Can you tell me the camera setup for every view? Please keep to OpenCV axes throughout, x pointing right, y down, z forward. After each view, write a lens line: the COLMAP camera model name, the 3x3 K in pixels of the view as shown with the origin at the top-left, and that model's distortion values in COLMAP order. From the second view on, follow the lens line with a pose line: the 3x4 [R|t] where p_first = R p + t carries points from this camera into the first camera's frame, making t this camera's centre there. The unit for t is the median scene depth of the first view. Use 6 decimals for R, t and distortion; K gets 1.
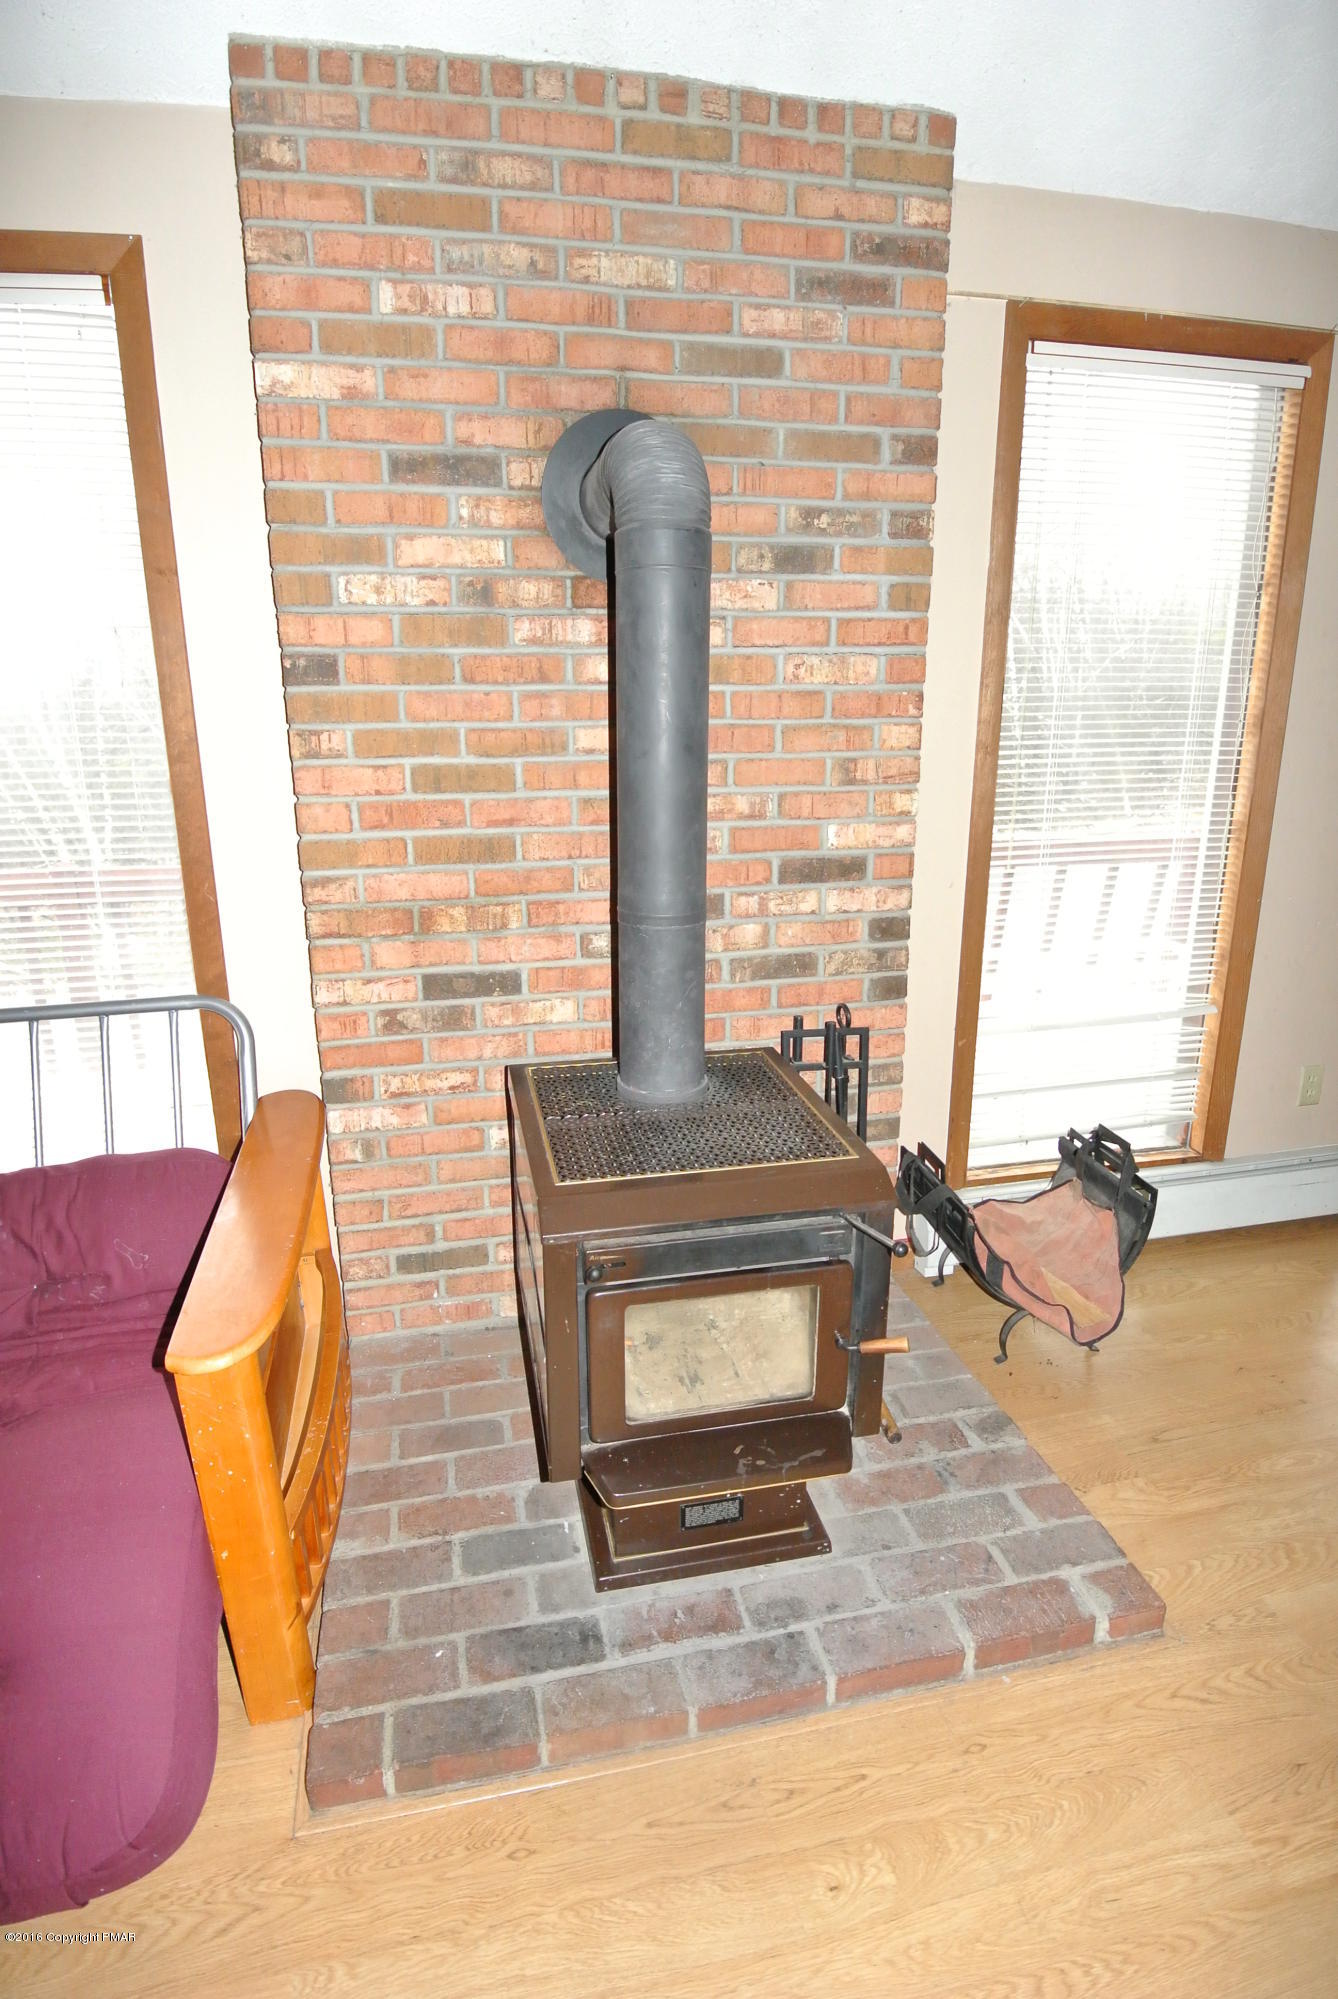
lens RADIAL K [[1053.8, 0, 674.6], [0, 1053.8, 999.3], [0, 0, 1]] dist [-0.023553, -0.010514]
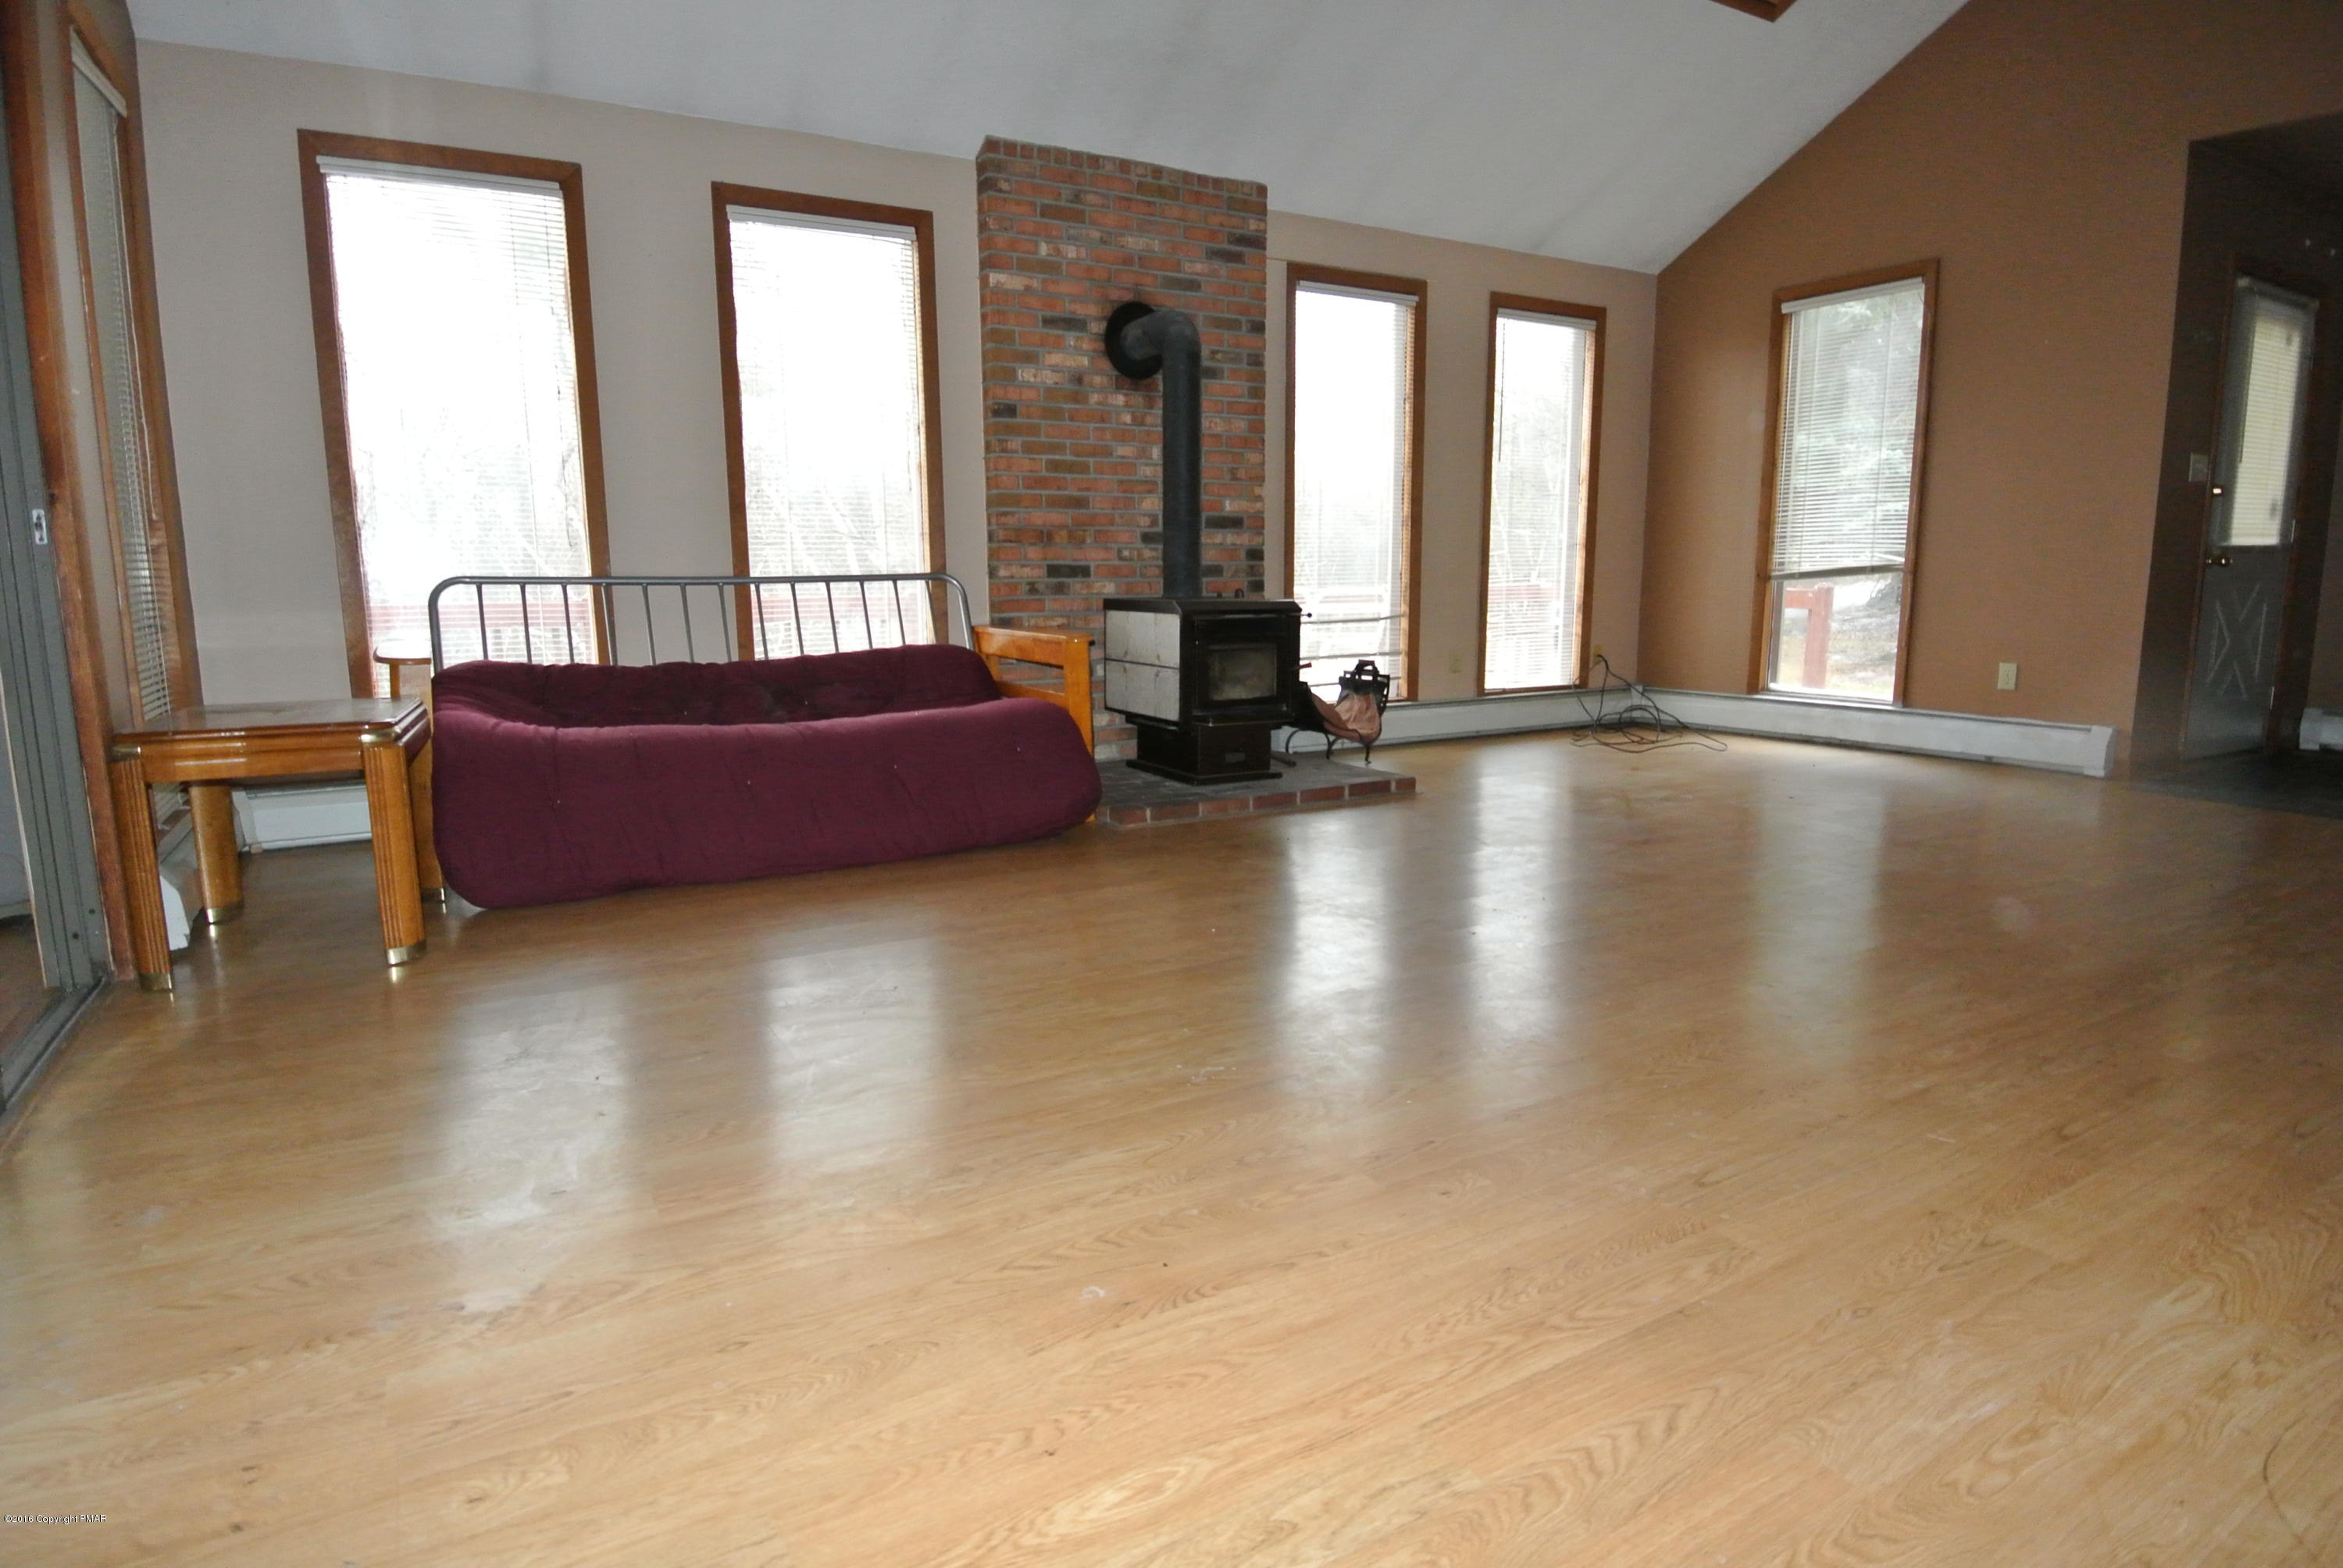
lens RADIAL K [[1261.1, 0, 1160.3], [0, 1261.1, 780.0], [0, 0, 1]] dist [-0.011988, -0.004937]
pose [[0.954042, -0.050065, 0.295460, -0.822902], [0.086333, 0.990063, -0.111006, 0.718578], [-0.286966, 0.131413, 0.948884, -1.375557]]
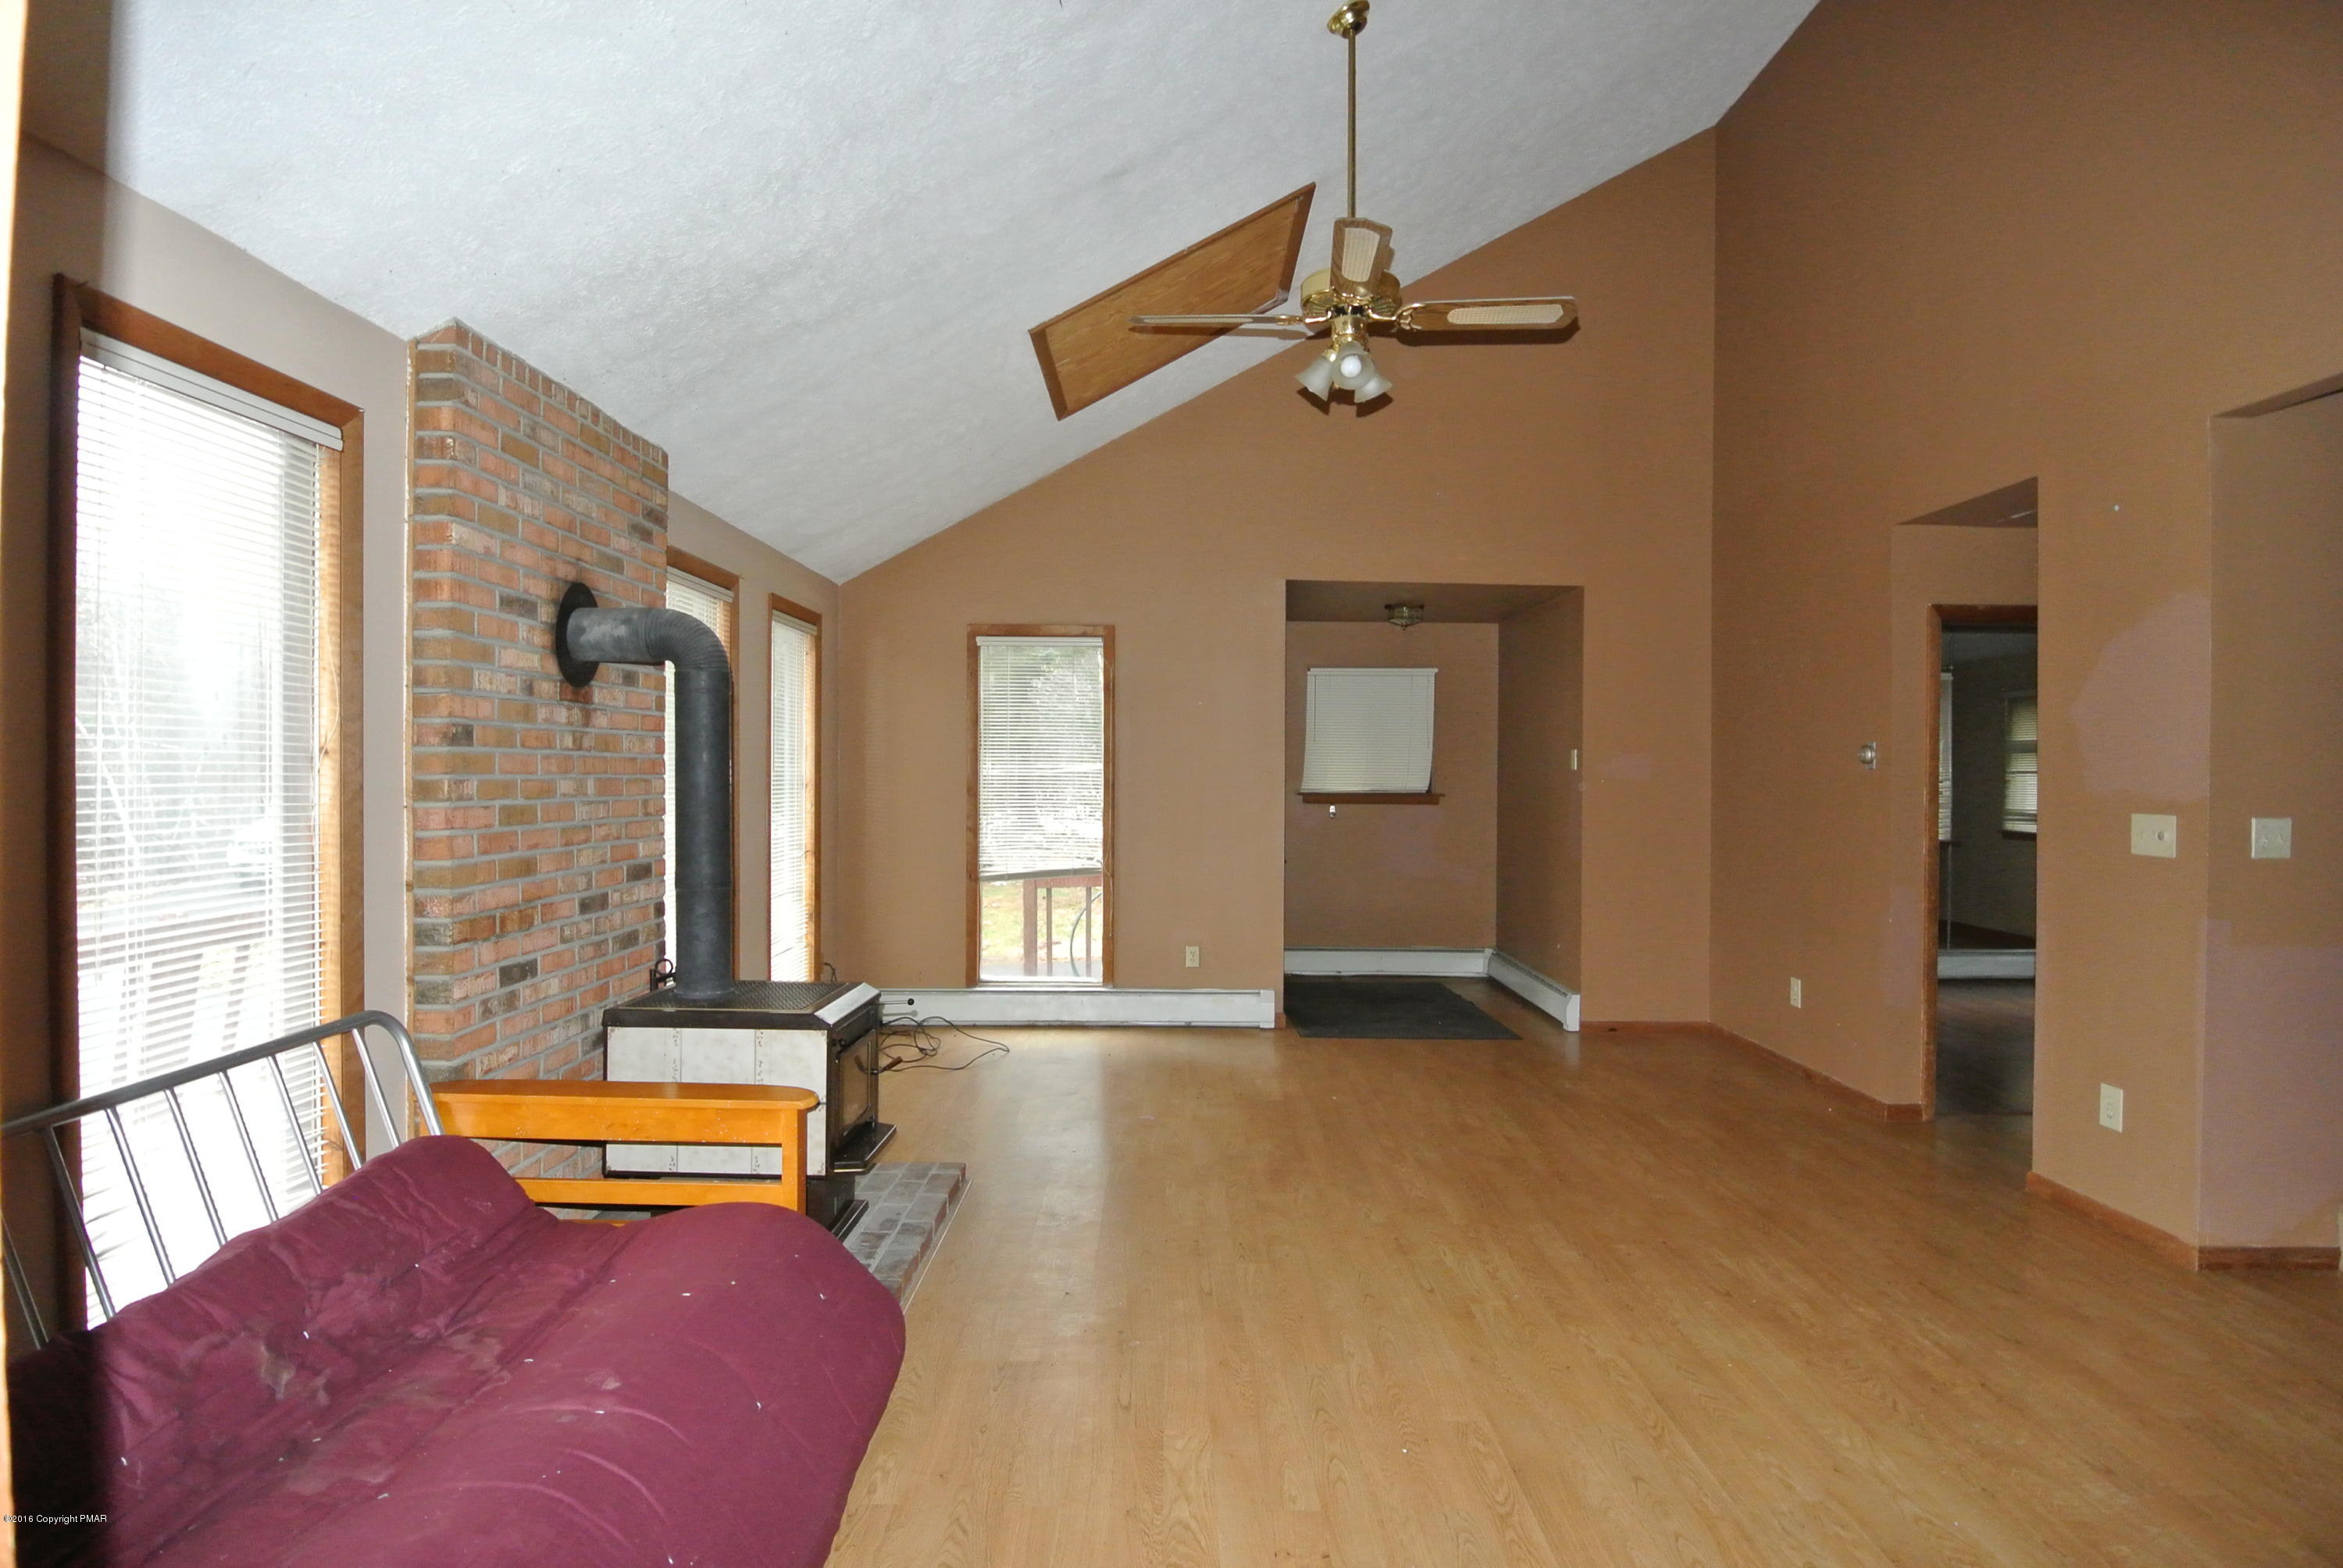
lens RADIAL K [[1261.1, 0, 1165.3], [0, 1261.1, 771.0], [0, 0, 1]] dist [-0.011988, -0.004937]
pose [[0.224295, 0.007637, 0.974491, -1.664224], [0.266700, 0.961312, -0.068919, 0.072843], [-0.937317, 0.275355, 0.213580, -0.152173]]
